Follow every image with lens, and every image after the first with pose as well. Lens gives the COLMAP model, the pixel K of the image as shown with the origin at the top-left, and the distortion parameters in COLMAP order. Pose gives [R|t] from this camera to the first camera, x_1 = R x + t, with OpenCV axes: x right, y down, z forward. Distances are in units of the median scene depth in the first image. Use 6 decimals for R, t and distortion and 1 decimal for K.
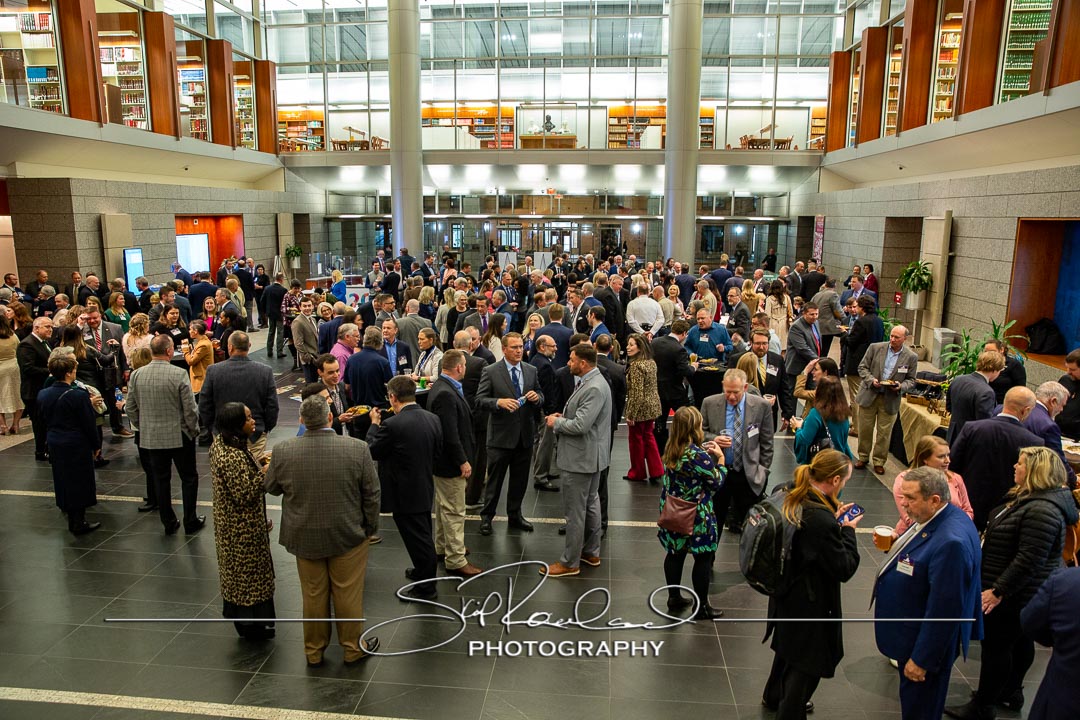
lens RADIAL K [[734.2, 0, 540.0], [0, 734.2, 360.0], [0, 0, 1]] dist [-0.112966, 0.085955]
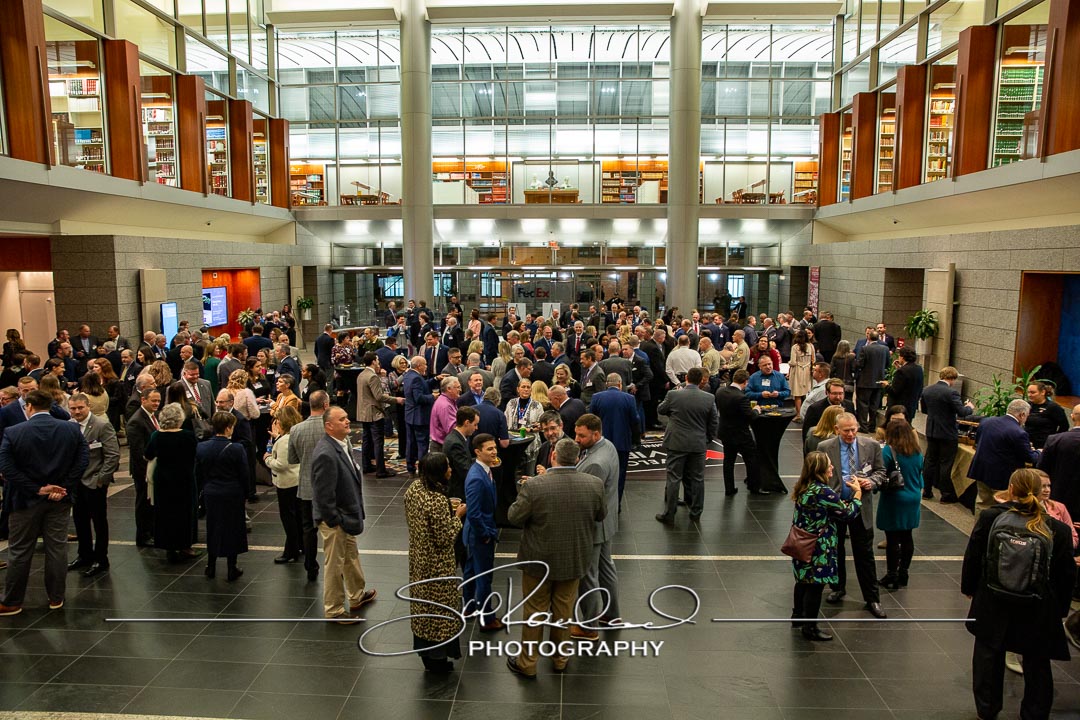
lens RADIAL K [[734.2, 0, 540.0], [0, 734.2, 360.0], [0, 0, 1]] dist [-0.112966, 0.085955]
pose [[0.999036, -0.010607, 0.042605, -0.058860], [0.013294, 0.997908, -0.063268, -0.001787], [-0.041845, 0.063774, 0.997087, -0.026415]]
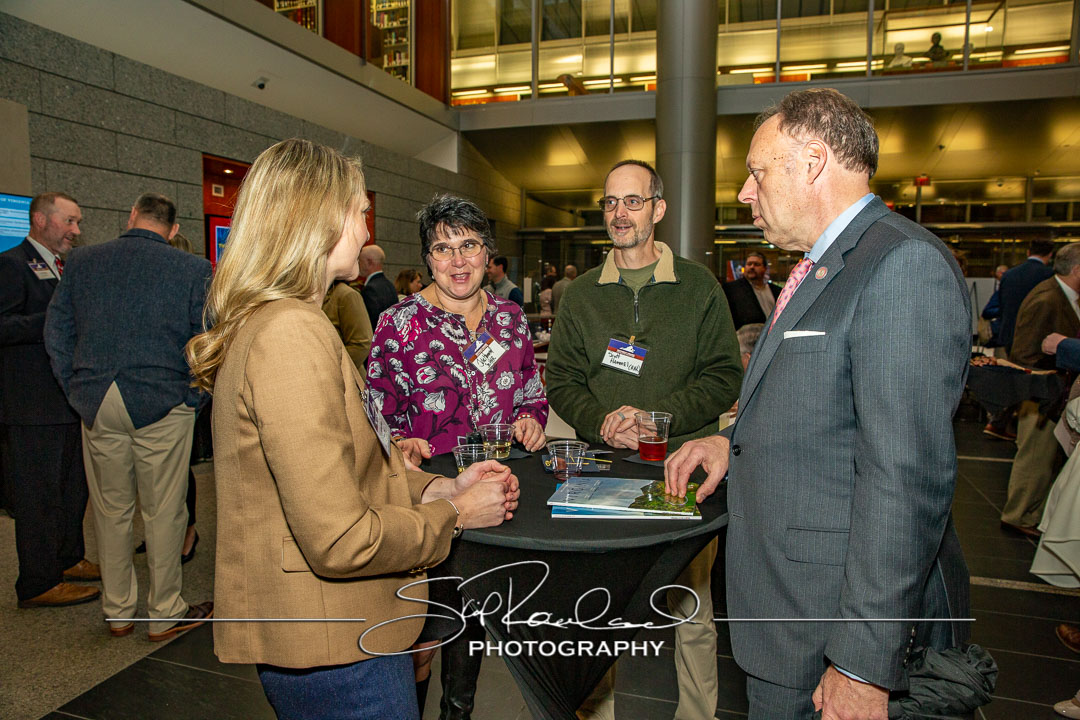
lens RADIAL K [[734.2, 0, 540.0], [0, 734.2, 360.0], [0, 0, 1]] dist [-0.112966, 0.085955]
pose [[0.975883, 0.024344, -0.216933, -0.175938], [-0.045211, 0.994755, -0.091757, -0.041538], [0.213561, 0.099352, 0.971865, 0.512186]]
